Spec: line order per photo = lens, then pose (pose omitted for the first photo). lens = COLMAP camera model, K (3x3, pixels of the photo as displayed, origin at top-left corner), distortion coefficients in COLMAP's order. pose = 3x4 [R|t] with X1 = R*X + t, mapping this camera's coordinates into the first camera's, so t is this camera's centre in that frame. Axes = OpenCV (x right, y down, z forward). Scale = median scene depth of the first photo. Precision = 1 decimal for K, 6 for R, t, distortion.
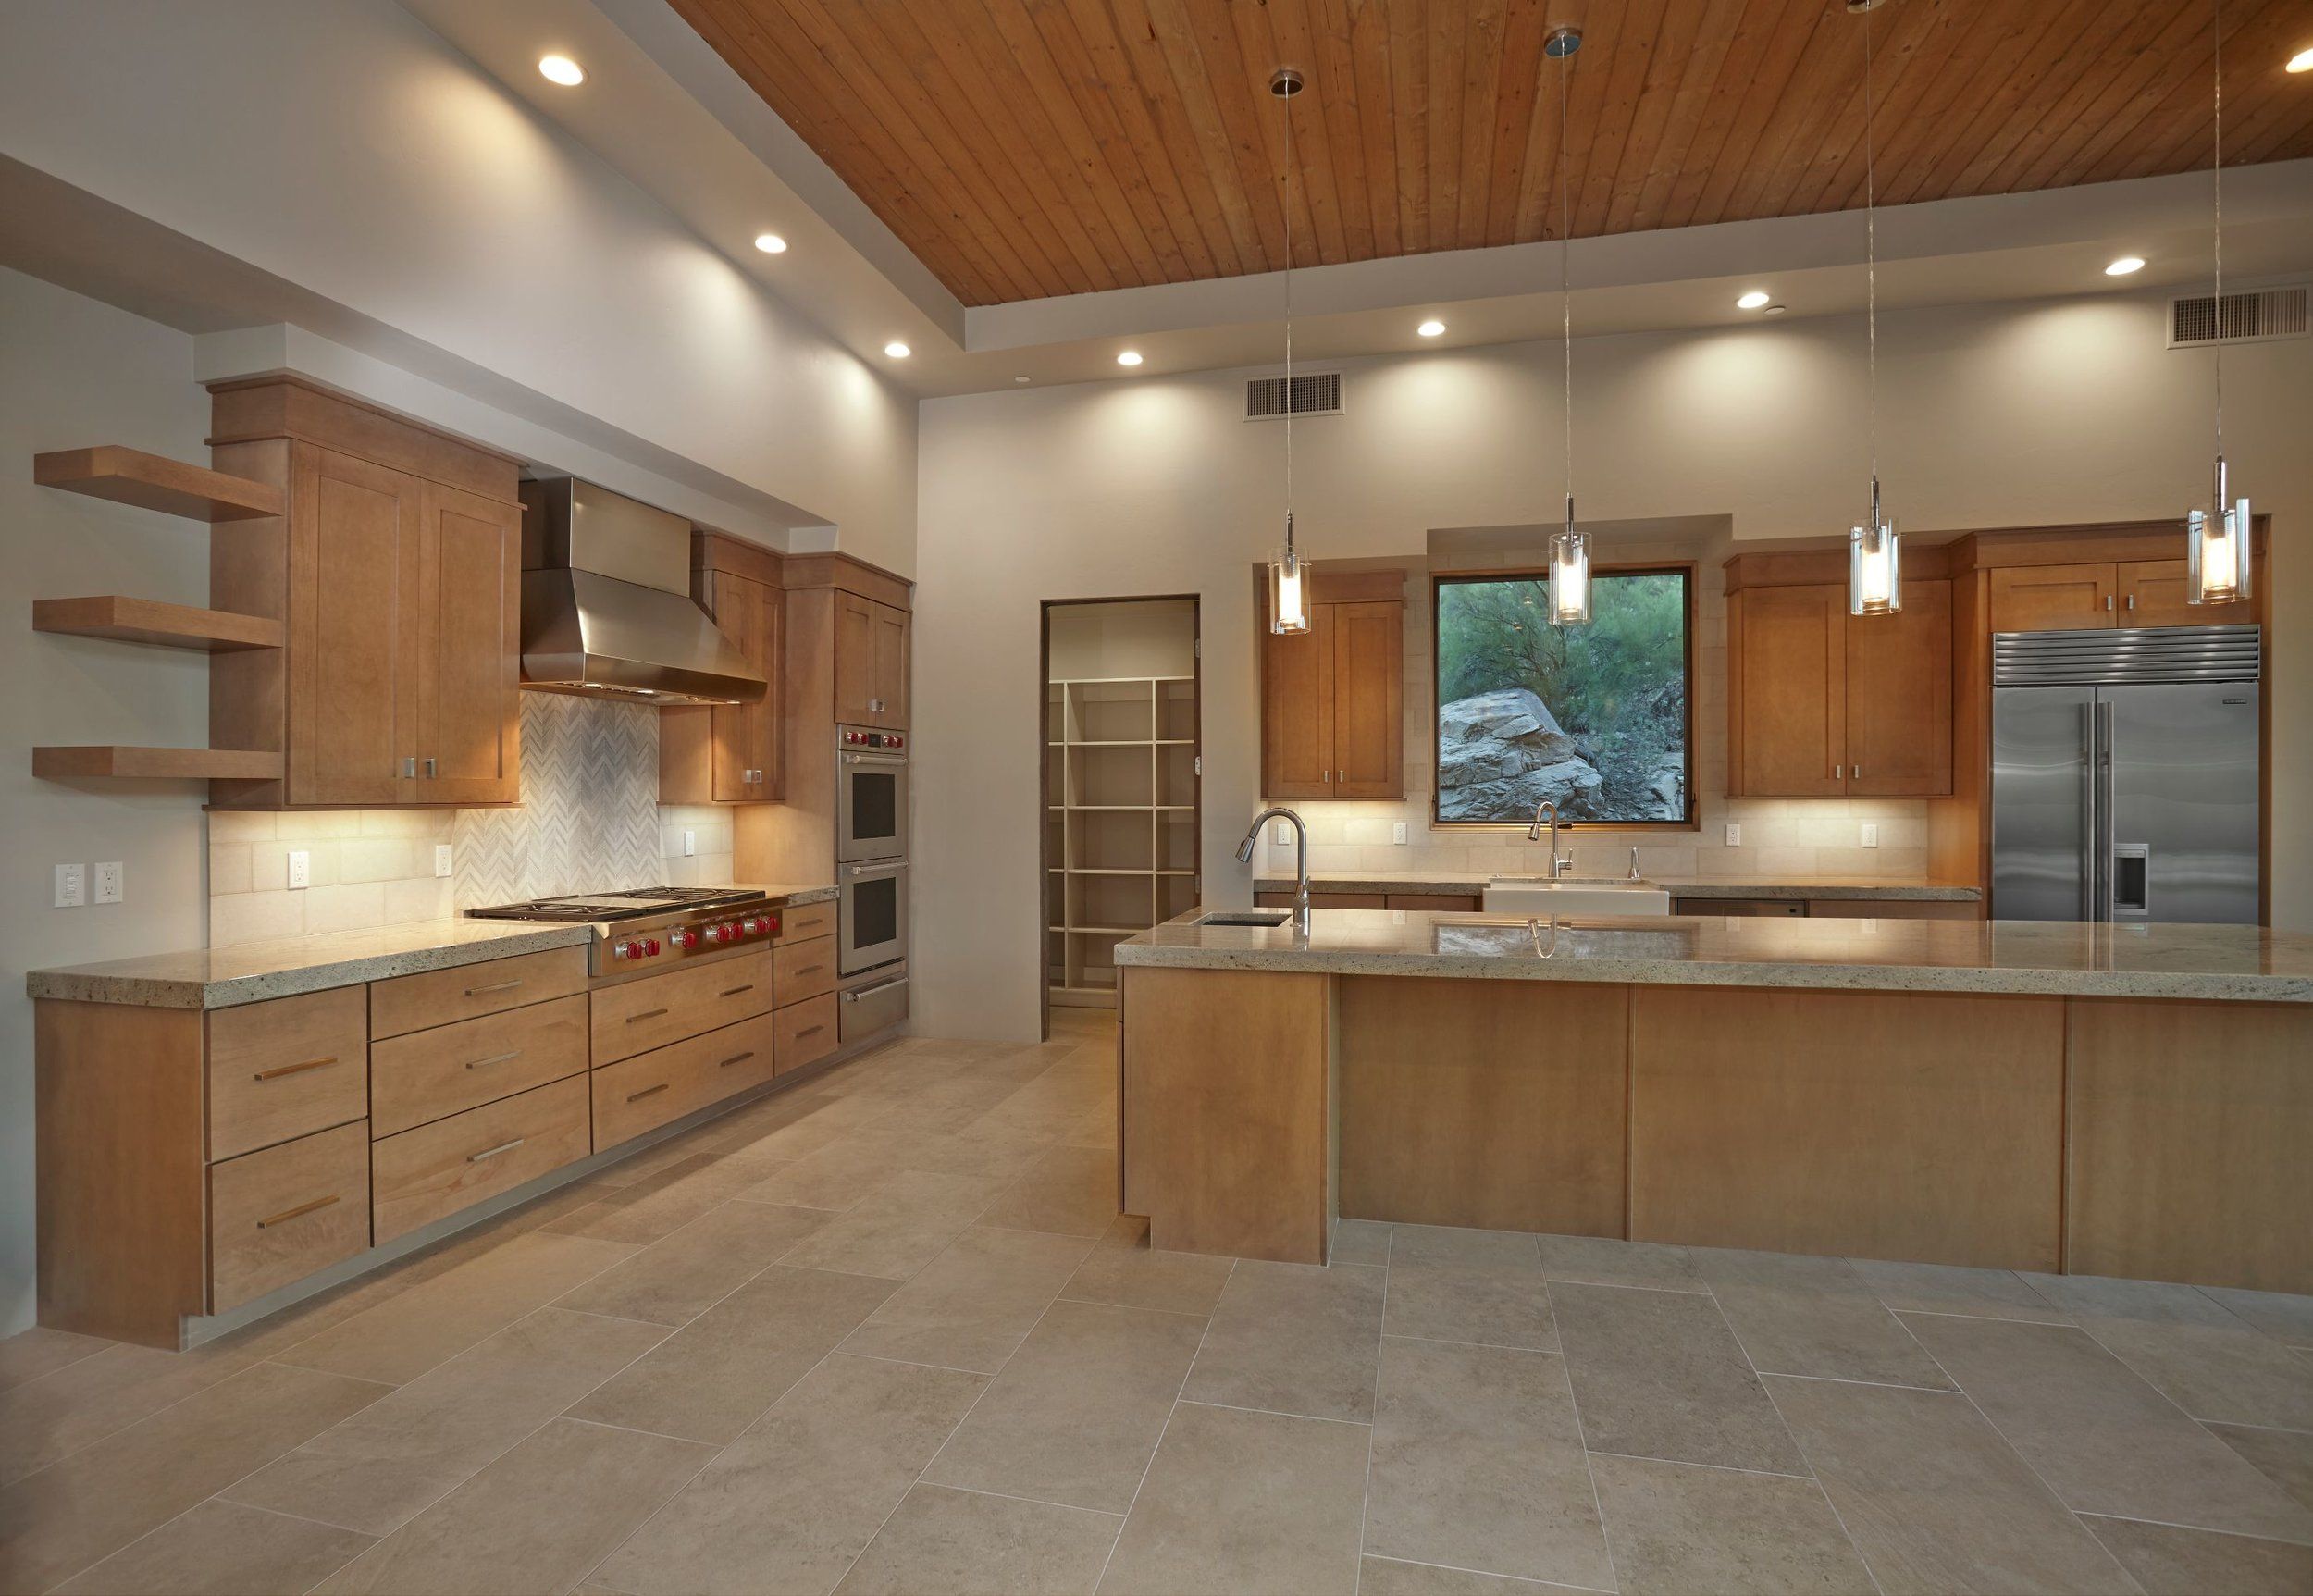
lens RADIAL K [[1082.3, 0, 1135.0], [0, 1082.3, 787.8], [0, 0, 1]] dist [-0.017909, 0.000016]
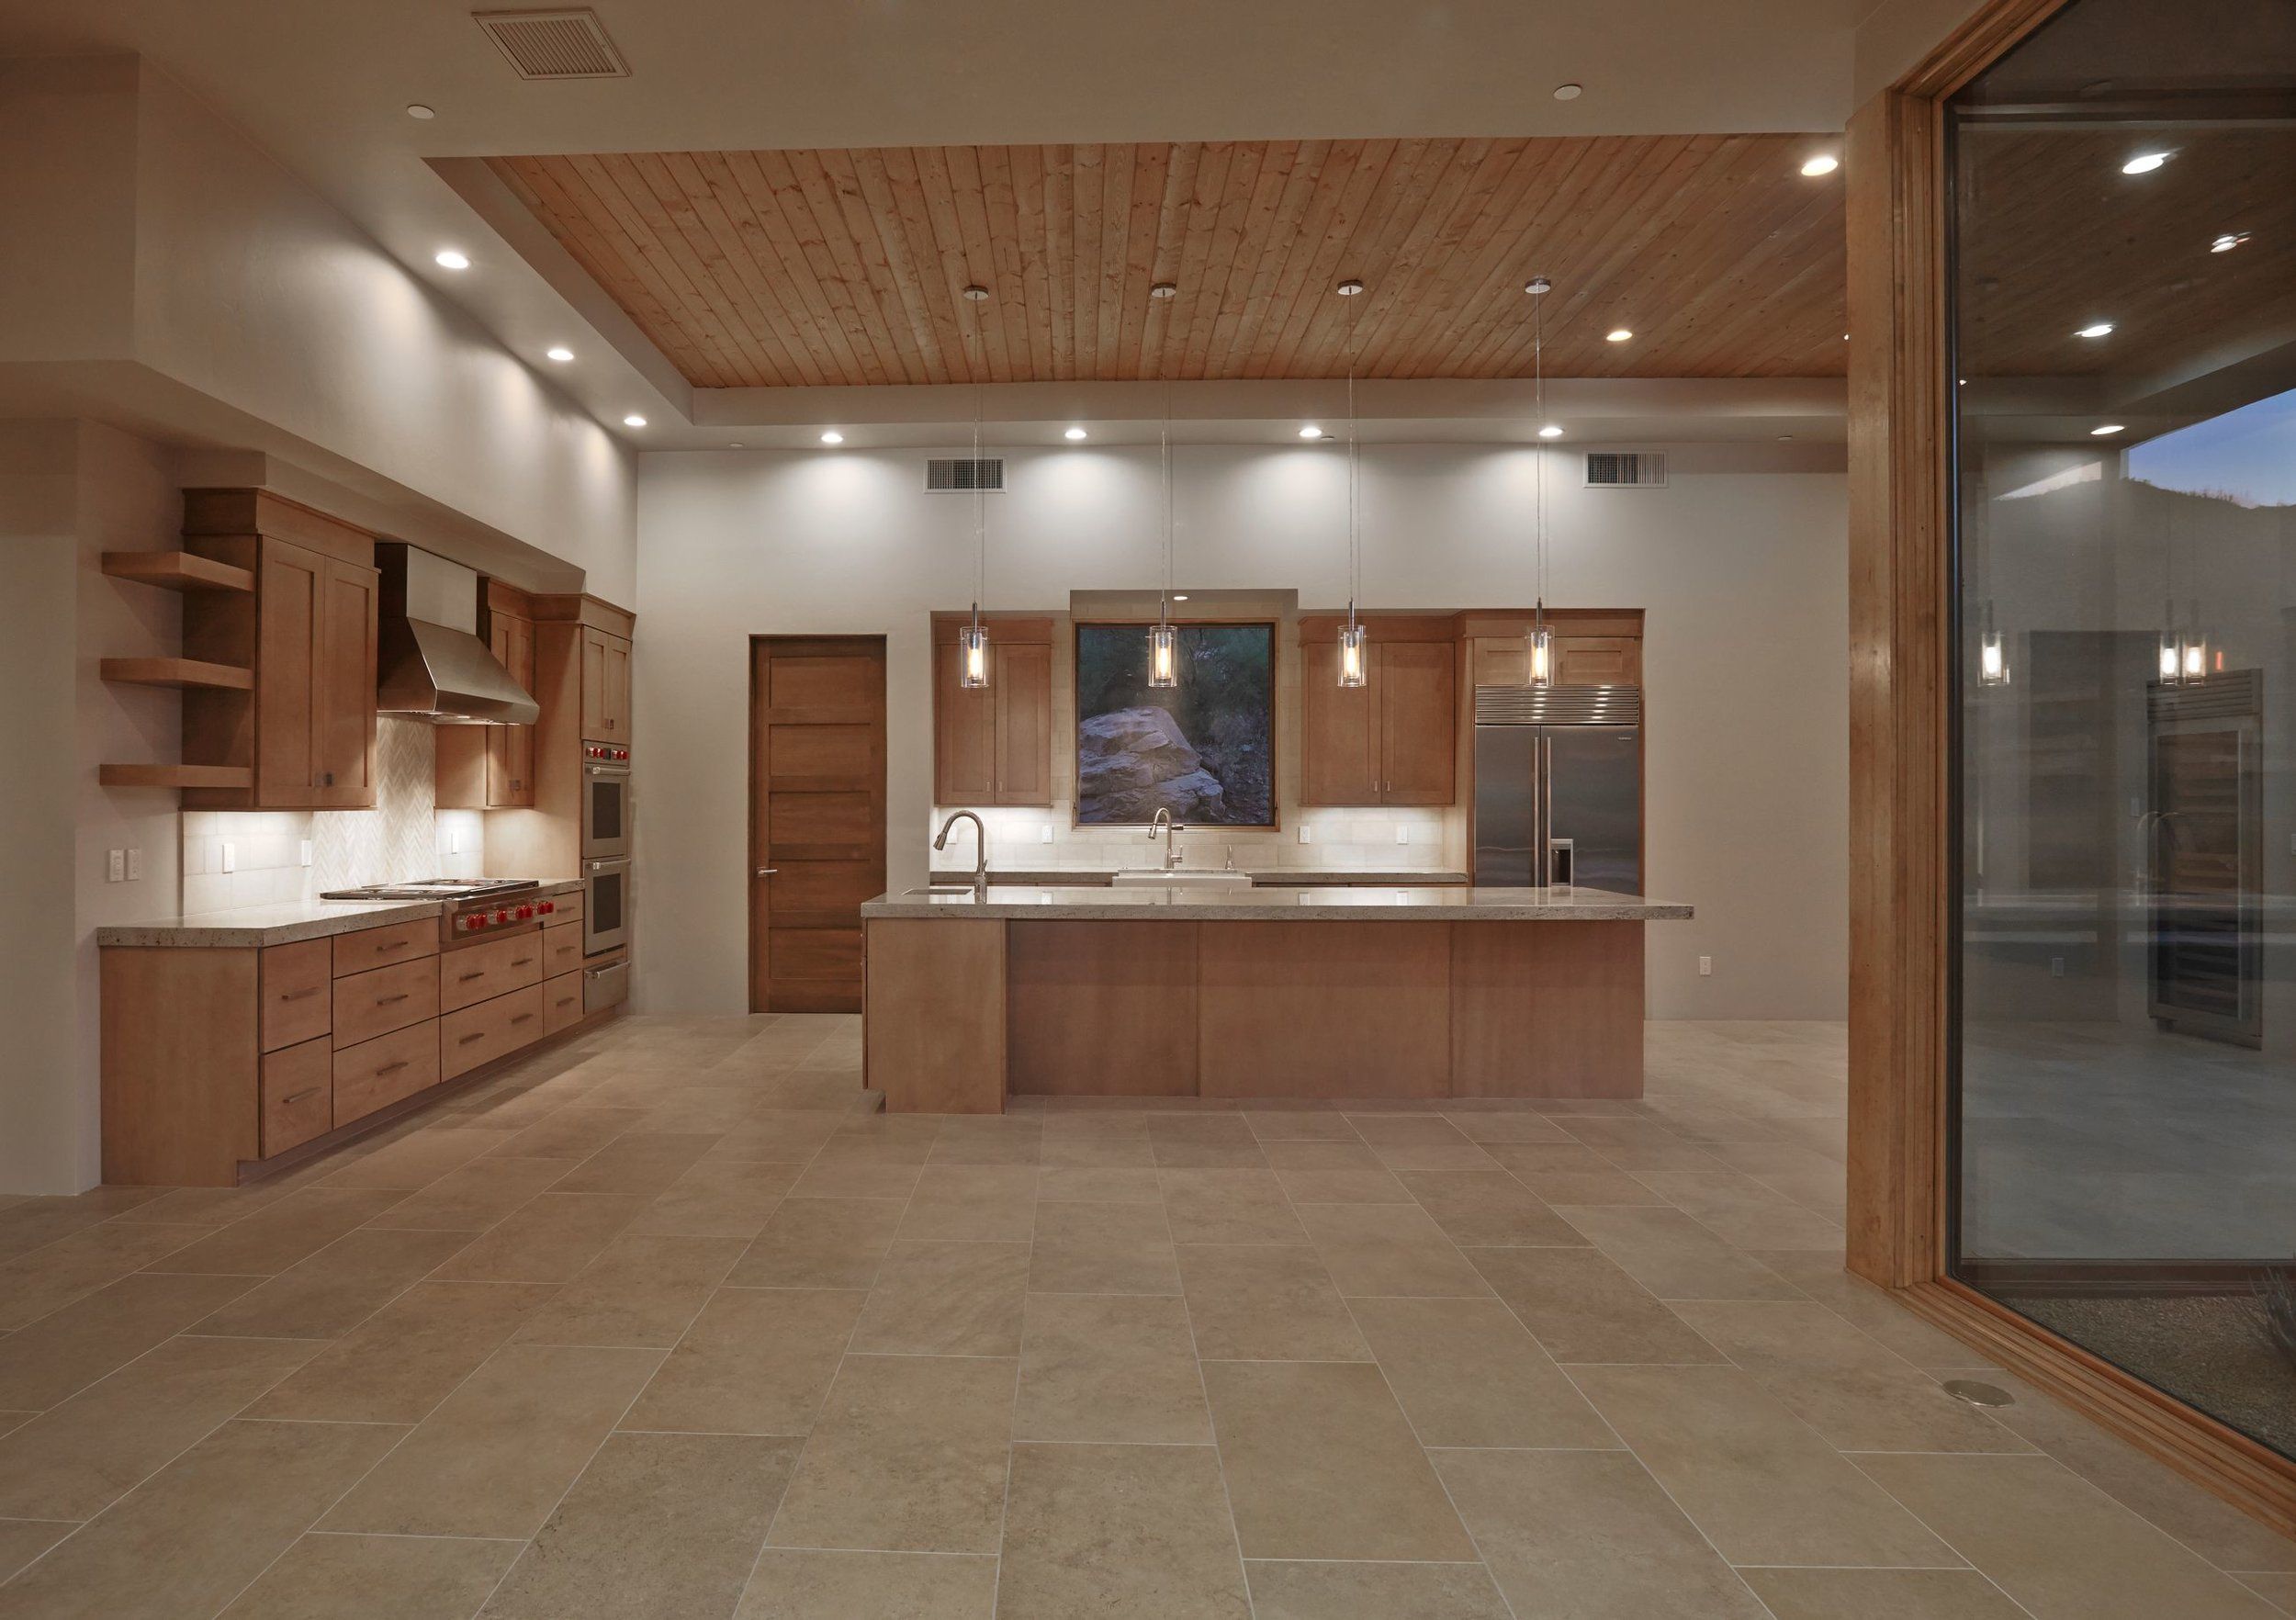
lens RADIAL K [[2501.4, 0, 1145.1], [0, 2501.4, 805.1], [0, 0, 1]] dist [-0.003752, 0.000000]
pose [[0.956449, 0.002690, 0.291888, -0.536039], [-0.004504, 0.999974, 0.005543, -0.007586], [-0.291865, -0.006616, 0.956437, -1.957991]]
